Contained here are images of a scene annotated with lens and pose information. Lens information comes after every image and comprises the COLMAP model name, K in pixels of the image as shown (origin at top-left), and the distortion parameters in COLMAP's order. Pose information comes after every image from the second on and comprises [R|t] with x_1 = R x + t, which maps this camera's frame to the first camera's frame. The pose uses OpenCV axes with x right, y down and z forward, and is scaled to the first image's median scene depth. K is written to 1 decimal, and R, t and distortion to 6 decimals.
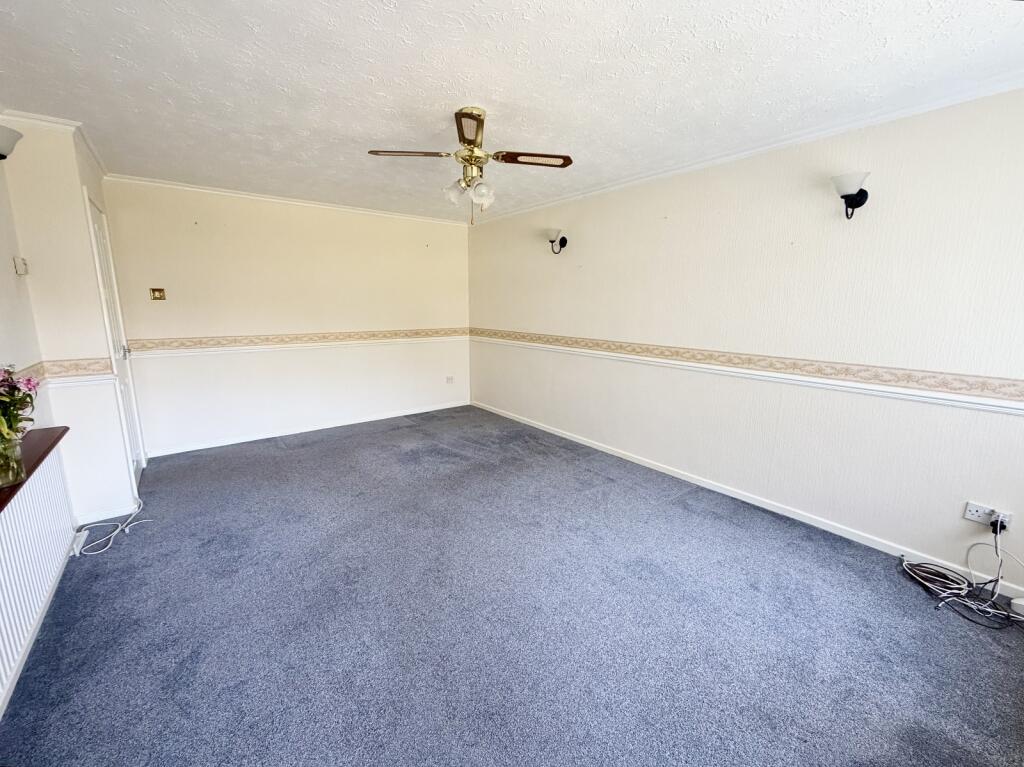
lens RADIAL K [[411.2, 0, 481.8], [0, 411.2, 377.8], [0, 0, 1]] dist [0.000280, 0.000063]
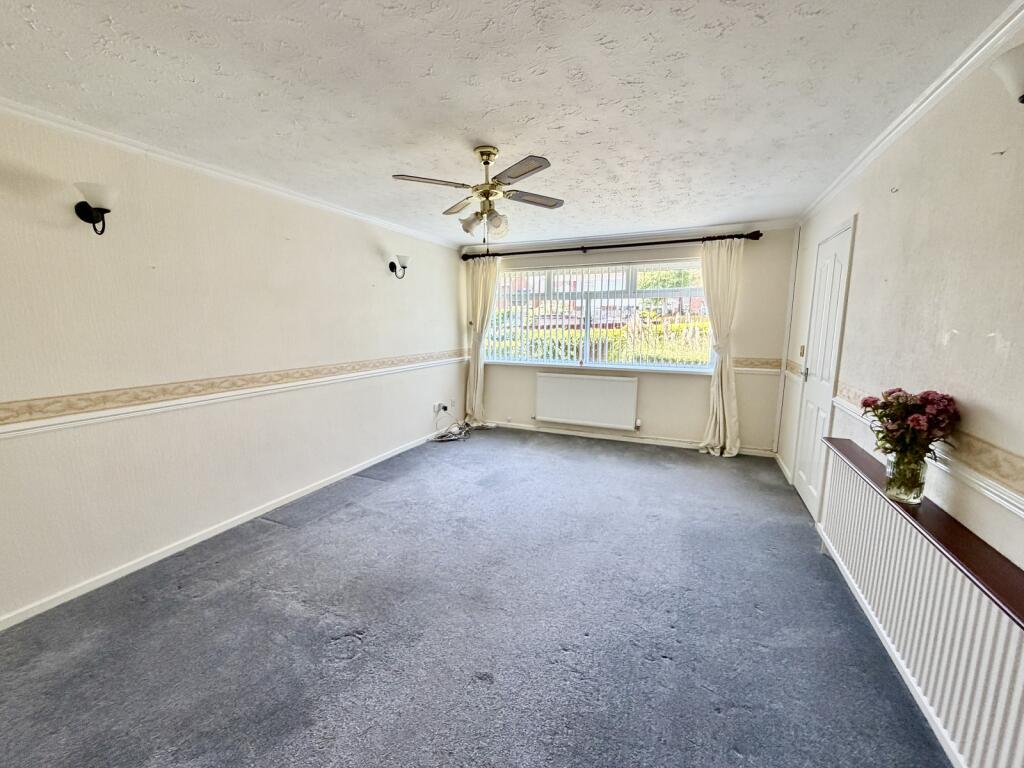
lens RADIAL K [[411.2, 0, 509.9], [0, 411.2, 385.0], [0, 0, 1]] dist [0.000280, 0.000063]
pose [[-0.506013, -0.120571, 0.854057, -0.600014], [0.169409, 0.957002, 0.235476, -0.166893], [-0.845725, 0.263838, -0.463830, 0.933103]]
